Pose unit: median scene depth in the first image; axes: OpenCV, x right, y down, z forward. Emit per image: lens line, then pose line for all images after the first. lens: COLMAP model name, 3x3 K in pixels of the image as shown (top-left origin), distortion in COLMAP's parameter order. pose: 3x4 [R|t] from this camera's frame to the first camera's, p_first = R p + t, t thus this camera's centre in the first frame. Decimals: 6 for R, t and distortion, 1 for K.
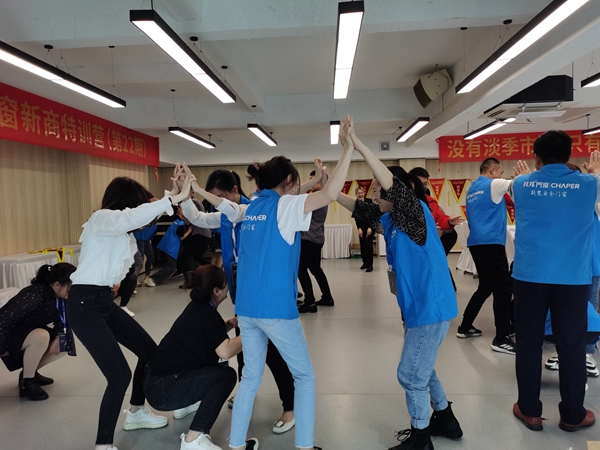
lens RADIAL K [[459.9, 0, 300.0], [0, 459.9, 225.0], [0, 0, 1]] dist [0.065382, -0.005865]
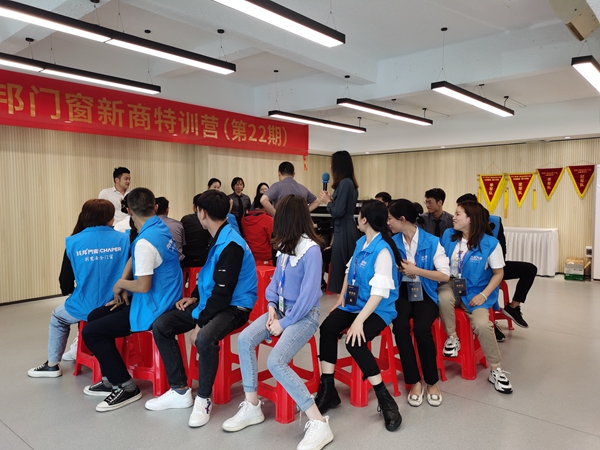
lens RADIAL K [[459.9, 0, 300.0], [0, 459.9, 225.0], [0, 0, 1]] dist [0.065382, -0.005865]
pose [[0.798098, 0.070574, -0.598380, 0.424250], [-0.057505, 0.997505, 0.040948, -0.031753], [0.599777, 0.001729, 0.800166, 0.368083]]
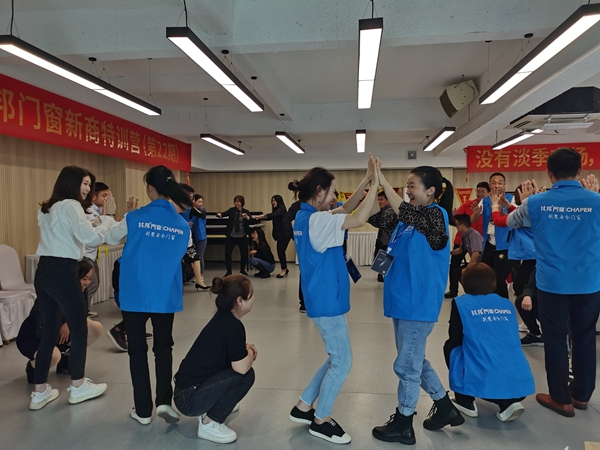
lens RADIAL K [[460.4, 0, 300.0], [0, 460.4, 225.0], [0, 0, 1]] dist [0.072720, 0.001343]
pose [[0.997726, 0.025232, -0.062497, 0.012706], [-0.026188, 0.999551, -0.014529, 0.003630], [0.062102, 0.016133, 0.997939, -0.027841]]
